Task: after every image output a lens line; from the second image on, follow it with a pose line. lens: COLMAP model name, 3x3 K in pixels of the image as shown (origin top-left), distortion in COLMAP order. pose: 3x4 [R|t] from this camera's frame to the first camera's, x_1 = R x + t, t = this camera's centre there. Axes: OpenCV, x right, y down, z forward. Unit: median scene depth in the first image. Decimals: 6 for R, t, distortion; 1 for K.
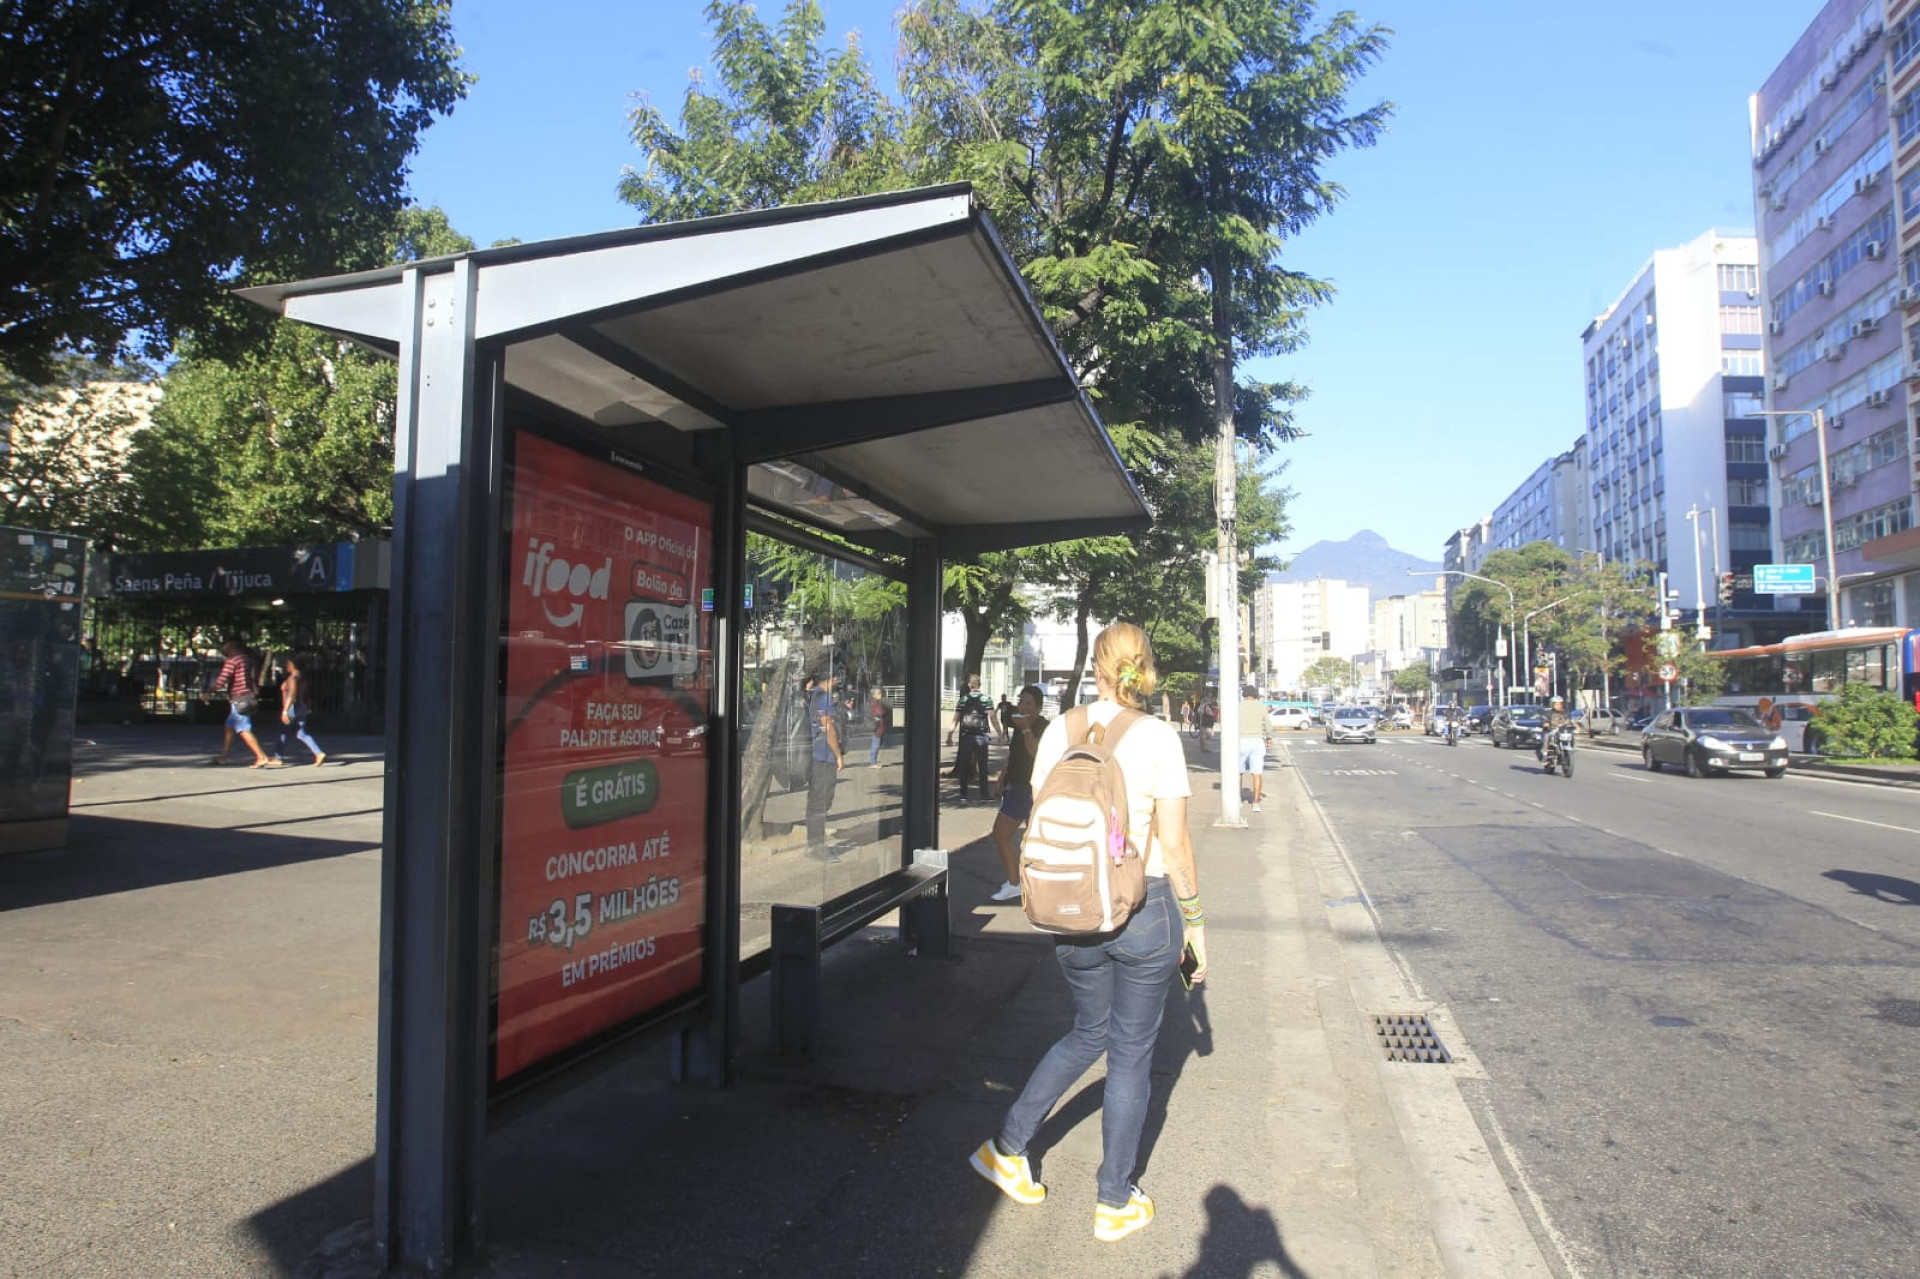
lens RADIAL K [[1108.4, 0, 961.8], [0, 1108.4, 644.0], [0, 0, 1]] dist [-0.064089, 0.022622]
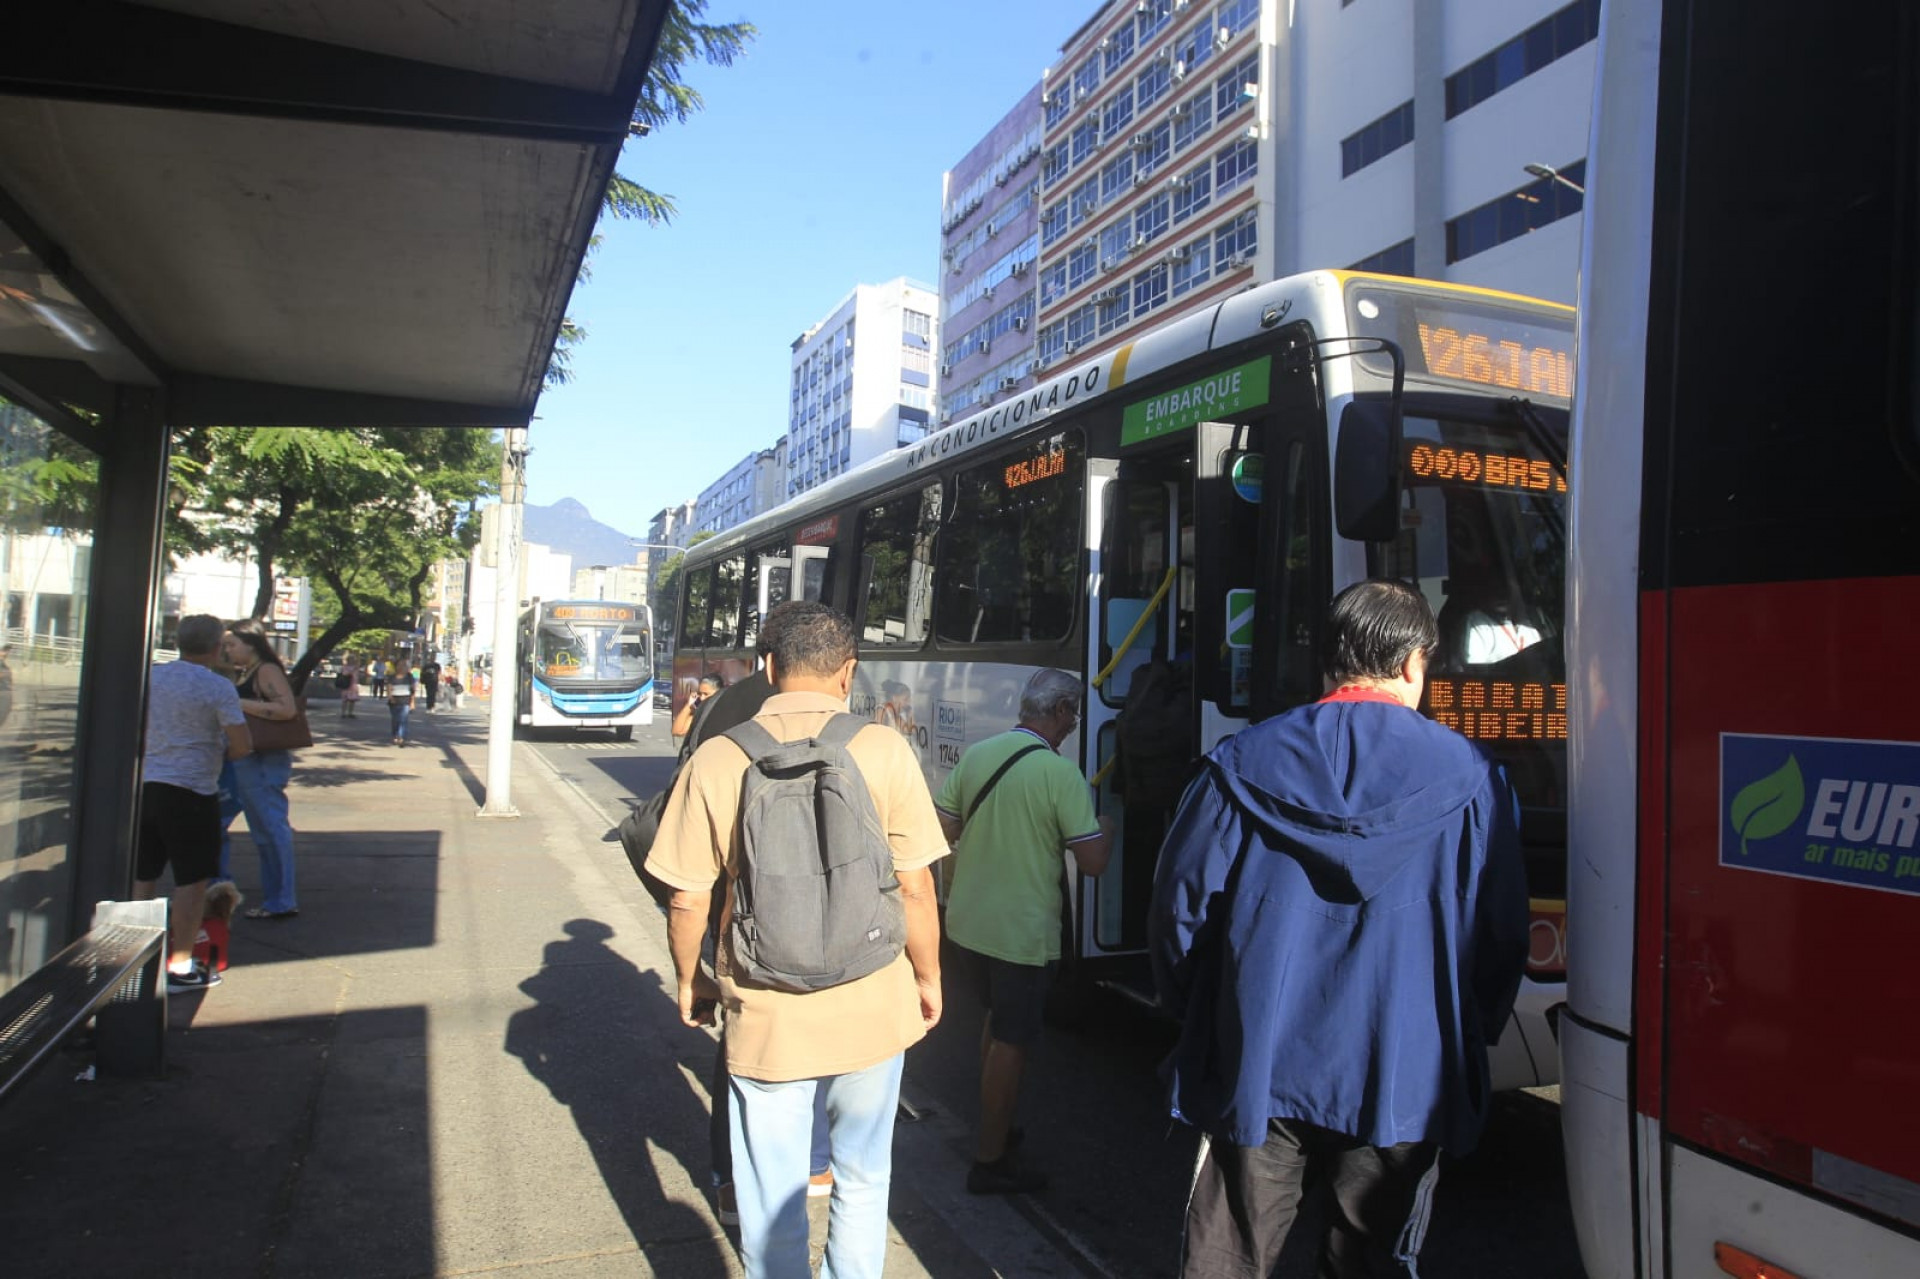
lens RADIAL K [[1116.2, 0, 963.6], [0, 1116.2, 642.1], [0, 0, 1]] dist [-0.073585, 0.038876]
pose [[0.761641, 0.050761, 0.646008, -0.010163], [-0.068402, 0.997655, 0.002253, 0.001850], [-0.644379, -0.045904, 0.763327, 0.038822]]
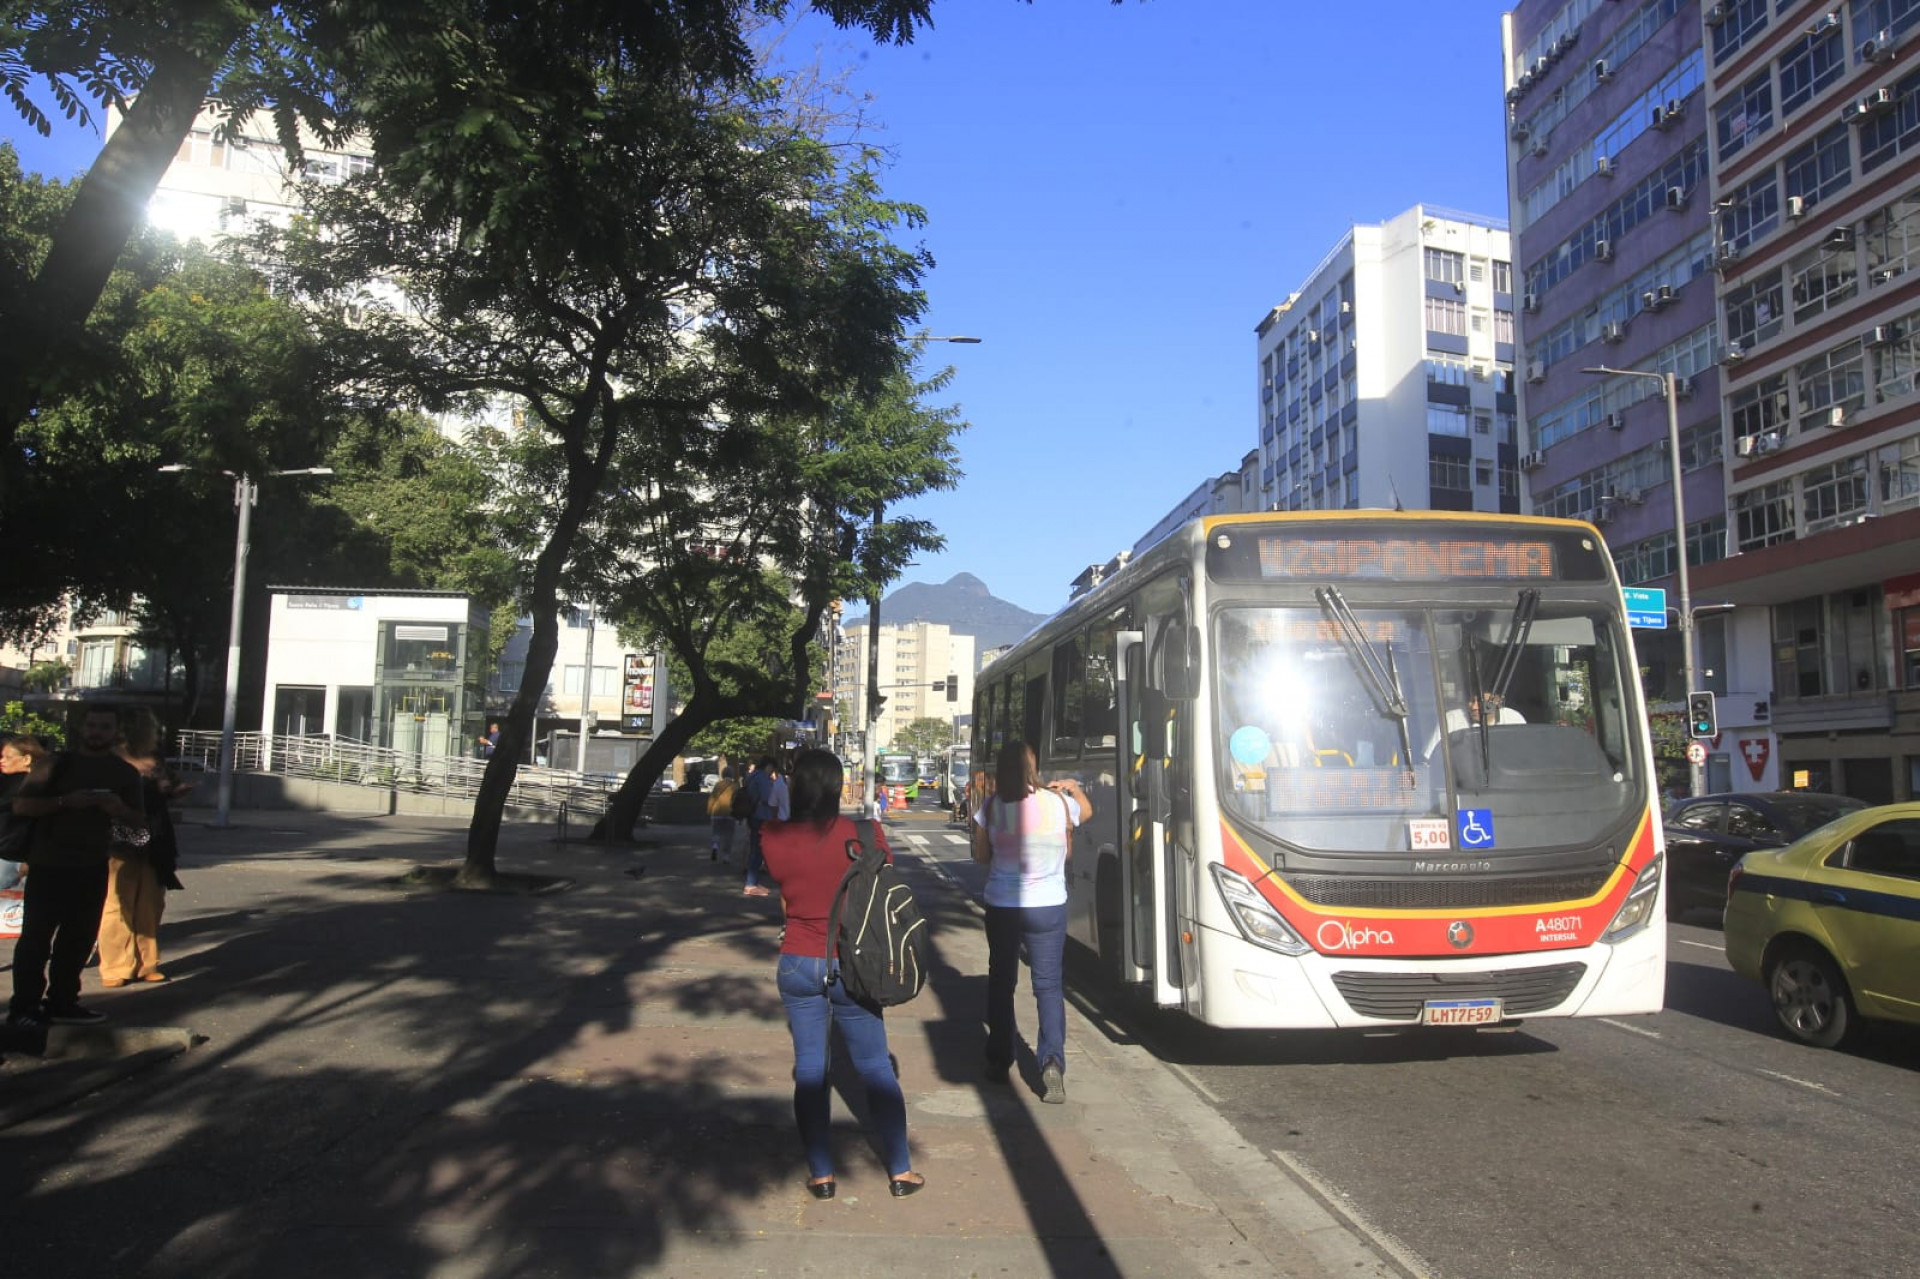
lens RADIAL K [[1363.5, 0, 957.4], [0, 1363.5, 640.6], [0, 0, 1]] dist [-0.058940, 0.046393]
pose [[0.938863, 0.046804, 0.341095, 0.050120], [-0.032470, 0.998338, -0.047616, 0.013828], [-0.342757, 0.033629, 0.938822, 0.277792]]
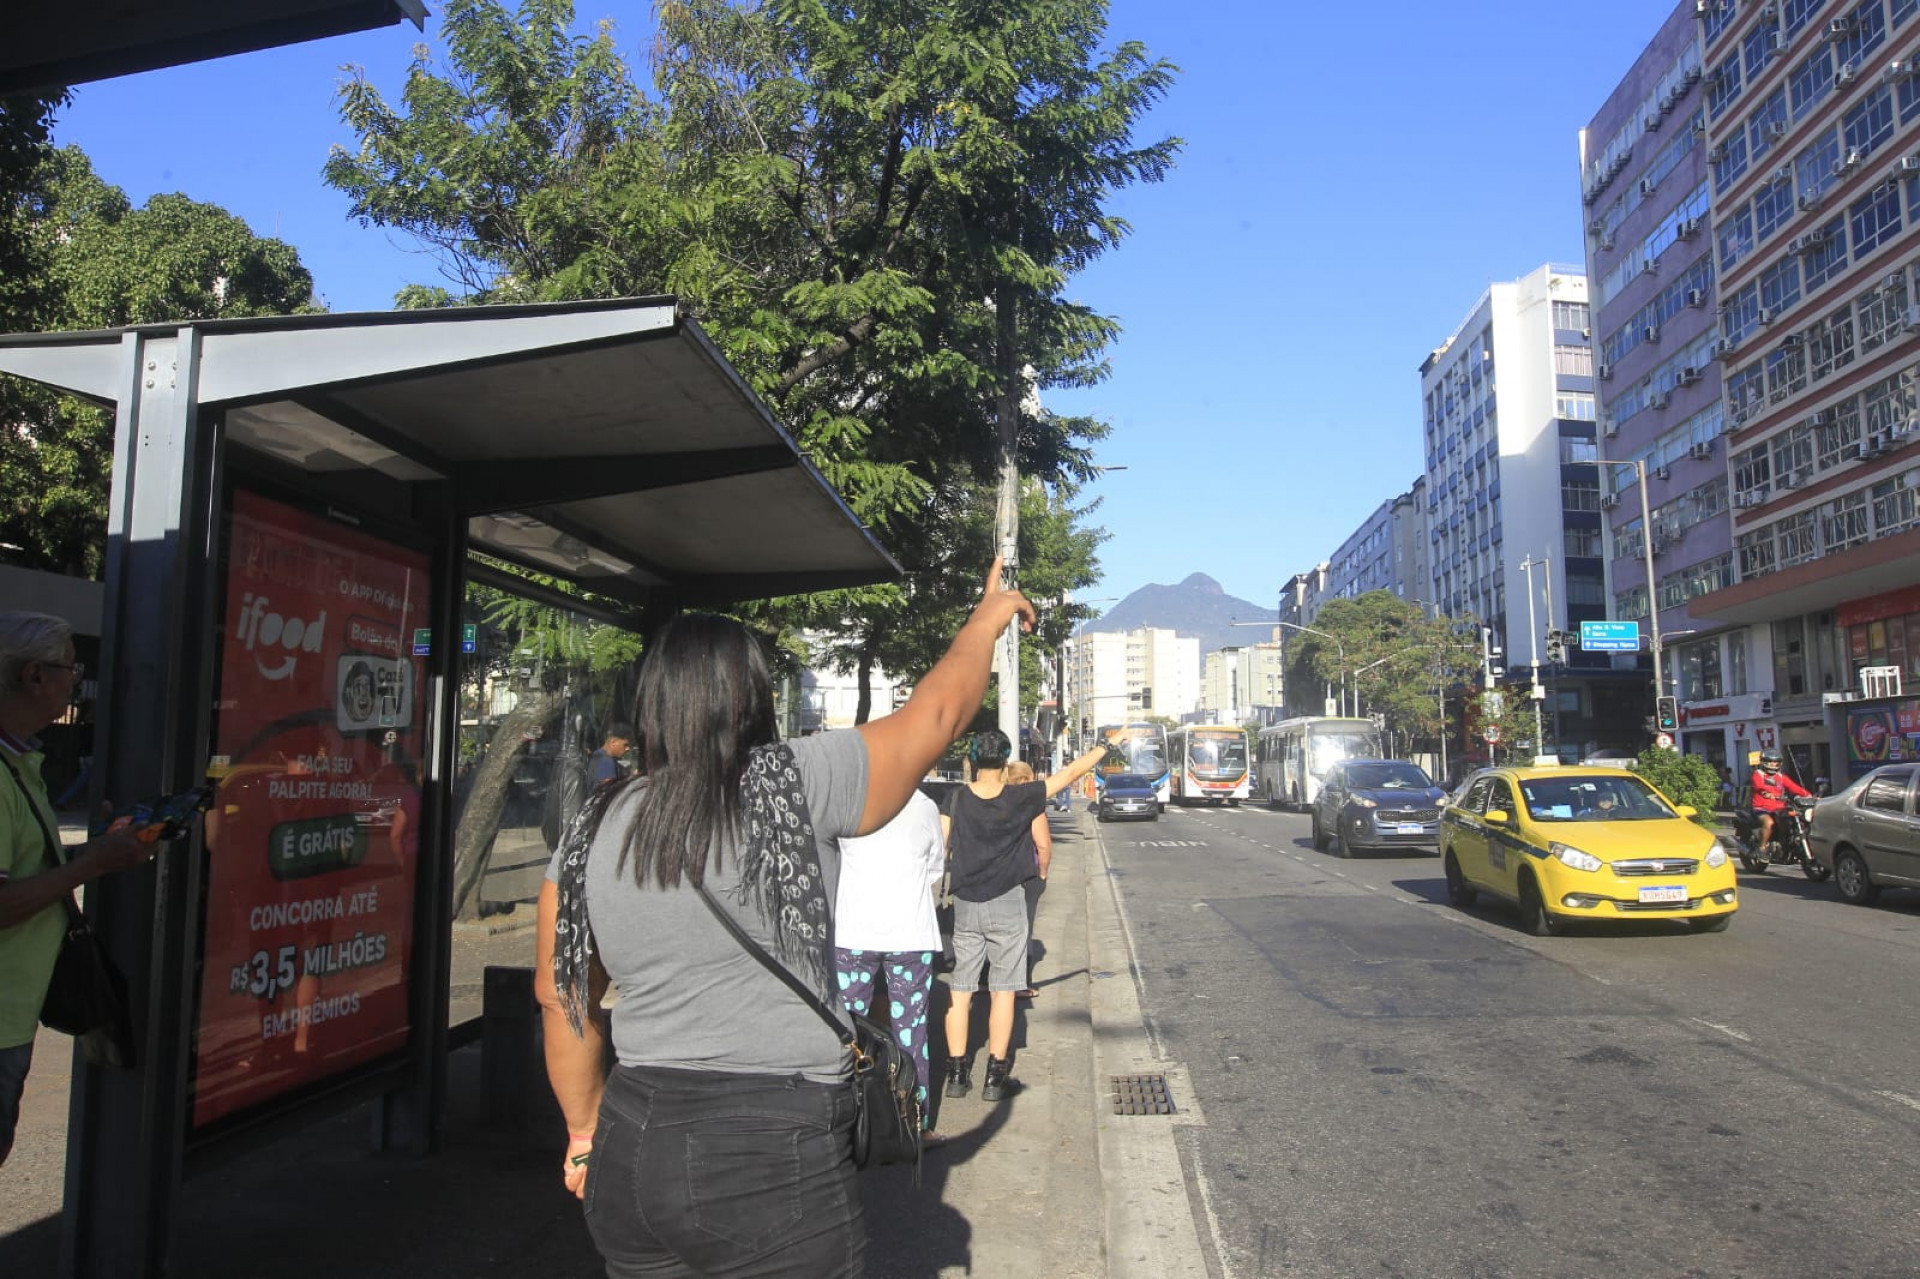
lens RADIAL K [[1308.6, 0, 959.0], [0, 1308.6, 640.9], [0, 0, 1]] dist [-0.074065, 0.060254]
pose [[0.985422, 0.015420, 0.169429, 0.004218], [-0.007870, 0.998950, -0.045142, -0.000195], [-0.169947, 0.043151, 0.984508, -0.020287]]
